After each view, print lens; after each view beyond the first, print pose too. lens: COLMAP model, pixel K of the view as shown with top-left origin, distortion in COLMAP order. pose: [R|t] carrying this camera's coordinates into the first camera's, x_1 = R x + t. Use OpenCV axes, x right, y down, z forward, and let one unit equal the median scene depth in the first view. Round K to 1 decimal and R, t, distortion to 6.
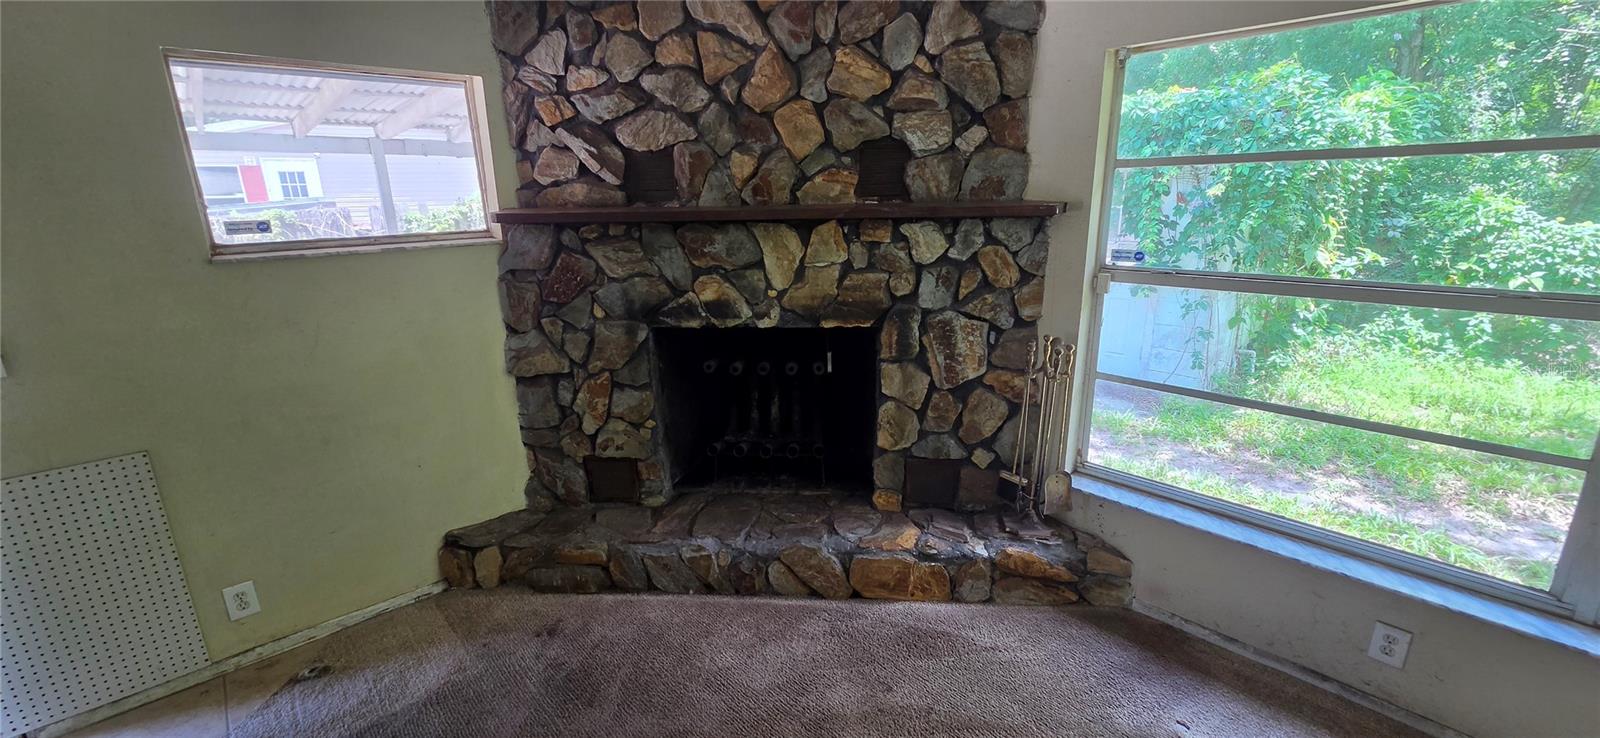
lens RADIAL K [[662.8, 0, 801.8], [0, 662.8, 366.8], [0, 0, 1]] dist [0.000826, -0.000063]
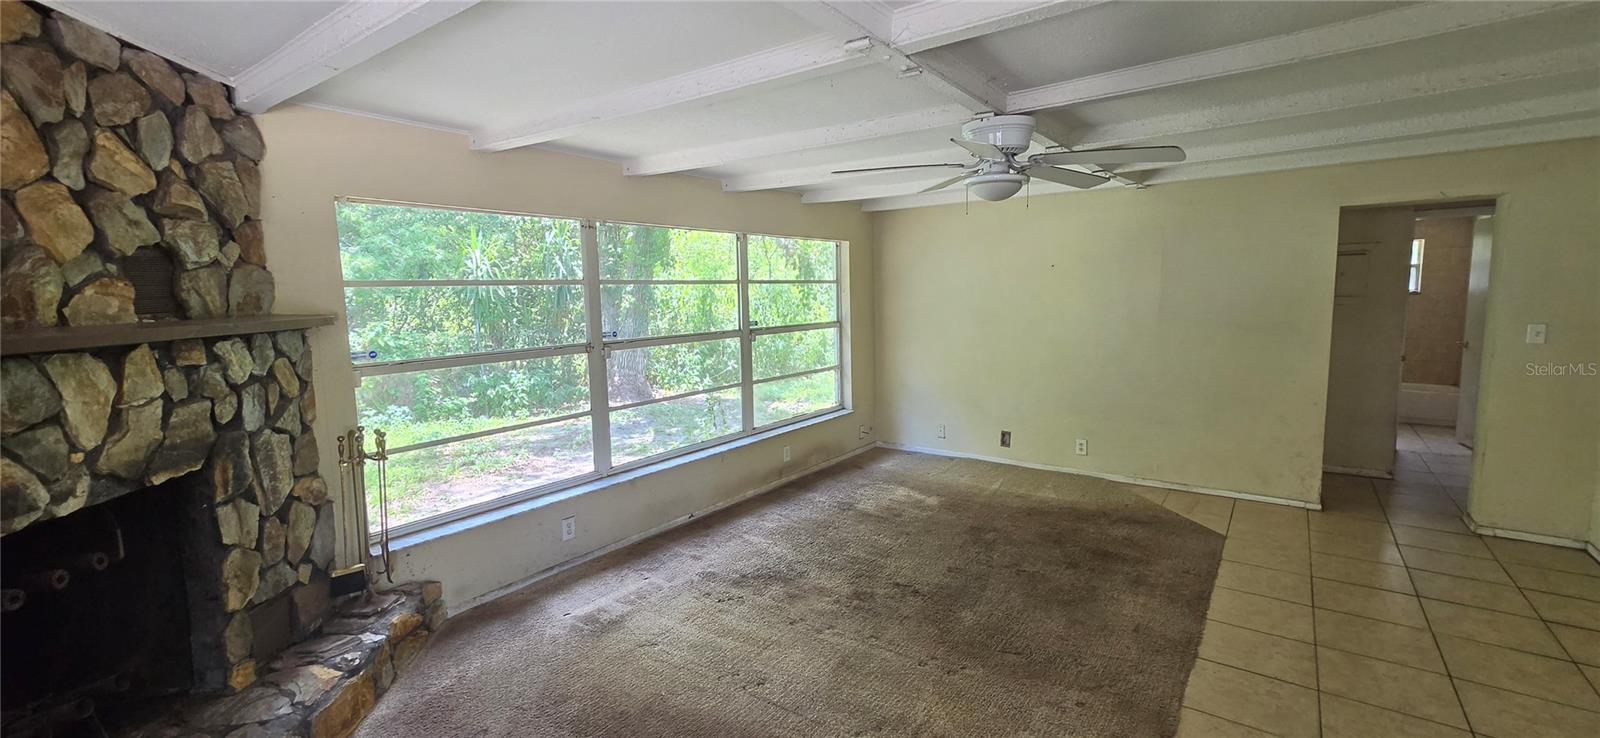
lens RADIAL K [[662.8, 0, 796.9], [0, 662.8, 366.1], [0, 0, 1]] dist [0.000826, -0.000063]
pose [[-0.190959, -0.091331, 0.977340, -0.840646], [0.272914, 0.951466, 0.142236, -0.098611], [-0.942896, 0.293891, -0.156766, 0.412009]]
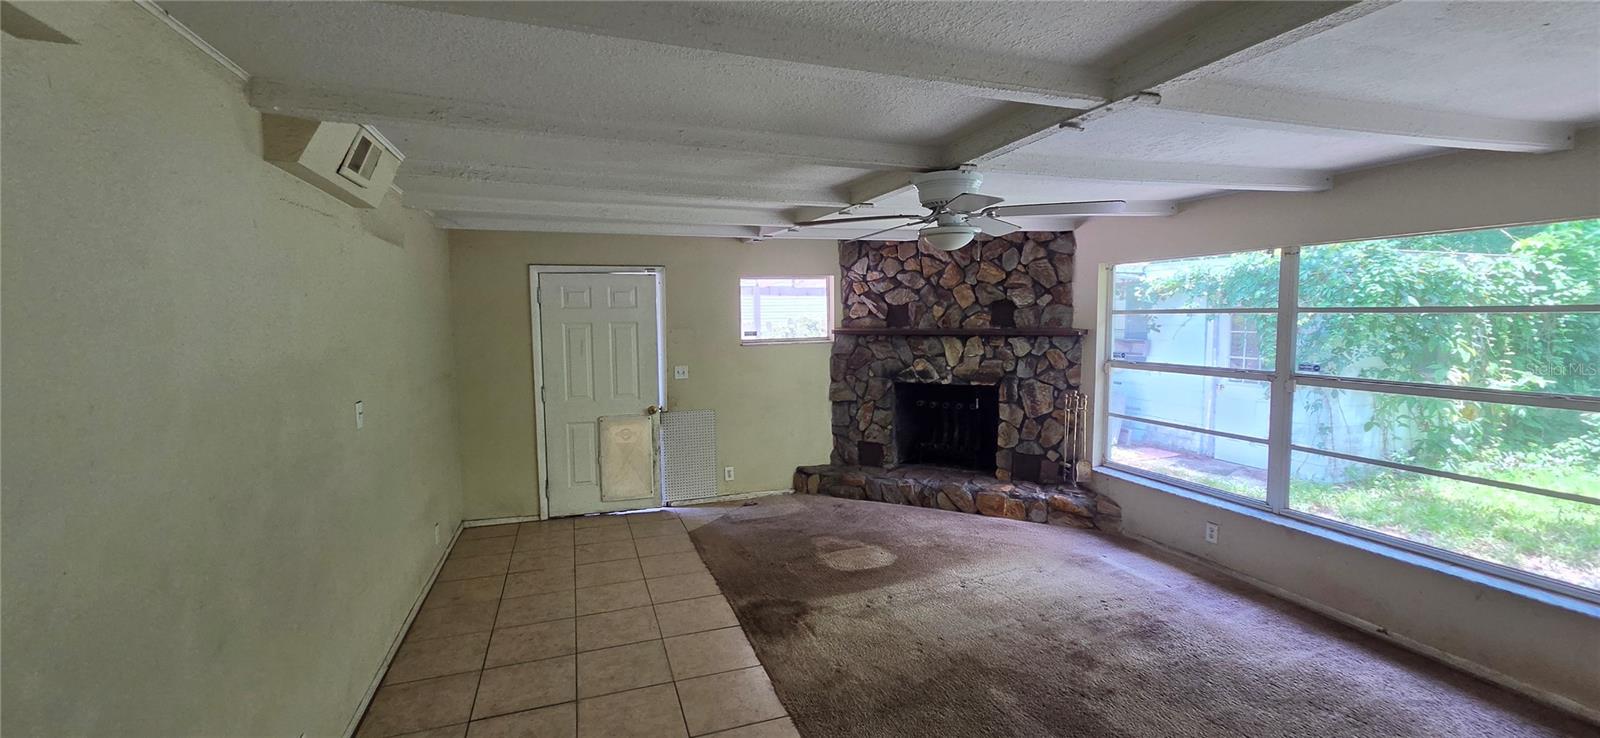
lens RADIAL K [[662.8, 0, 797.2], [0, 662.8, 360.9], [0, 0, 1]] dist [0.000826, -0.000063]
pose [[0.917529, 0.035010, -0.396125, 0.370813], [-0.106043, 0.981588, -0.158871, 0.272299], [0.383270, 0.187775, 0.904348, -1.196312]]
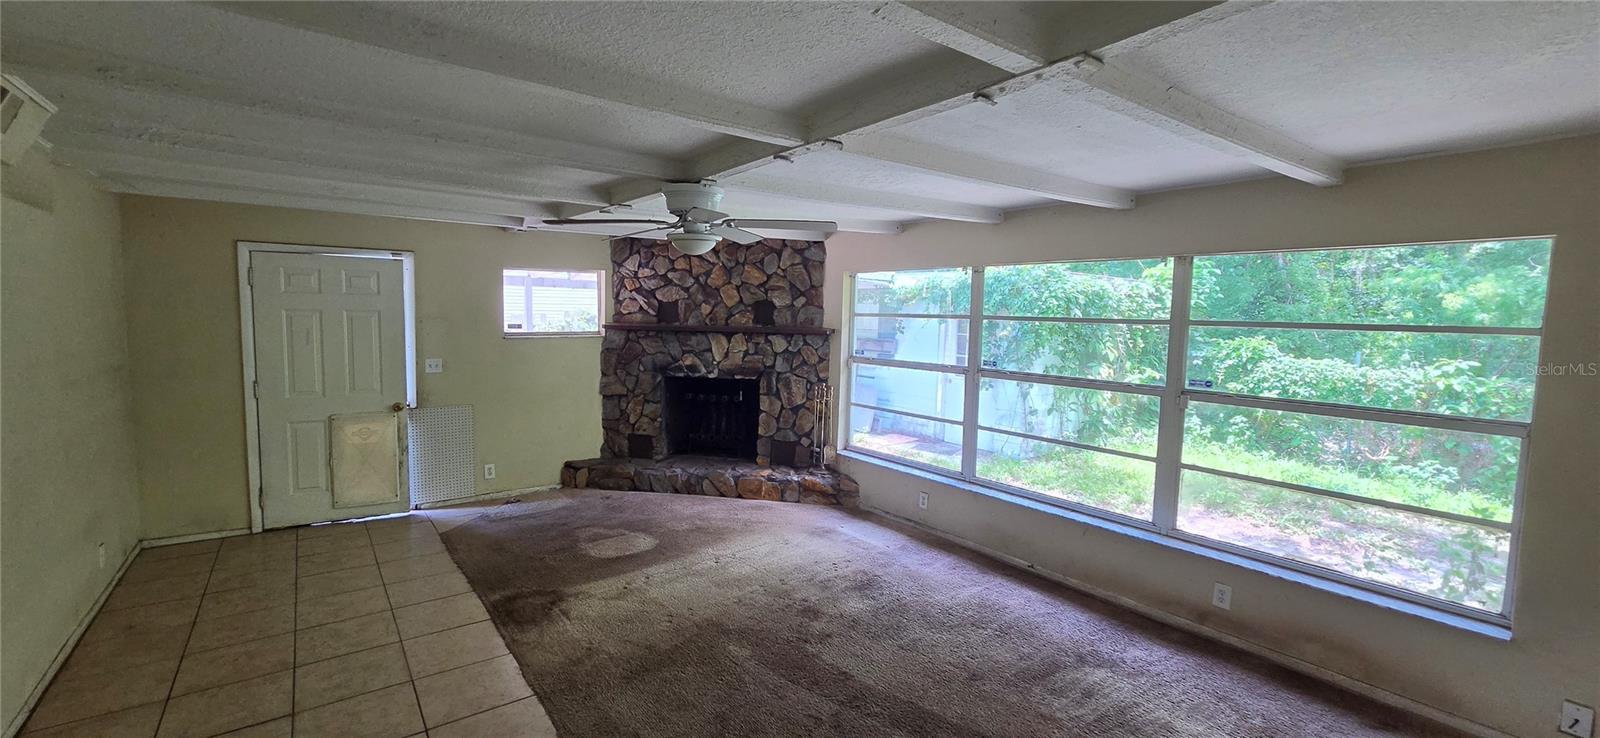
lens RADIAL K [[662.8, 0, 797.5], [0, 662.8, 361.4], [0, 0, 1]] dist [0.000826, -0.000063]
pose [[0.994646, 0.044332, -0.093352, 0.470575], [-0.060556, 0.982009, -0.178860, 0.289188], [0.083744, 0.183555, 0.979436, -1.280057]]
